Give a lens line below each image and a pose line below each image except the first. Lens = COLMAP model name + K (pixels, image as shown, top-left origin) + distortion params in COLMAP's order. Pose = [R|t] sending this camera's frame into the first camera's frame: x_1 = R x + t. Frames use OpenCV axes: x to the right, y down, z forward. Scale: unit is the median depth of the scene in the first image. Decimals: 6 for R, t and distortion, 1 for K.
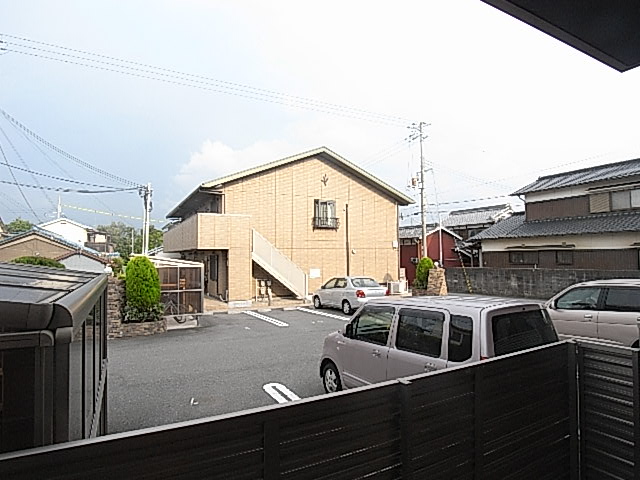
lens RADIAL K [[359.9, 0, 311.4], [0, 359.9, 238.8], [0, 0, 1]] dist [-0.039262, 0.000569]
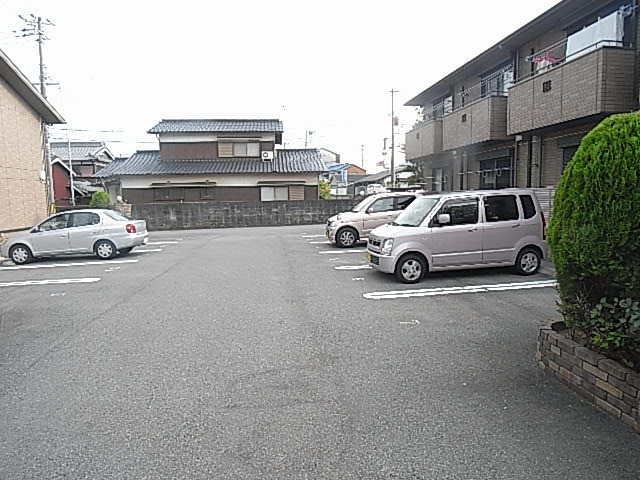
lens RADIAL K [[359.9, 0, 311.4], [0, 359.9, 238.8], [0, 0, 1]] dist [-0.039262, 0.000569]
pose [[0.369542, -0.108144, 0.922900, -0.277695], [-0.030782, 0.991235, 0.128477, 0.039083], [-0.928704, -0.075887, 0.362974, 0.218241]]
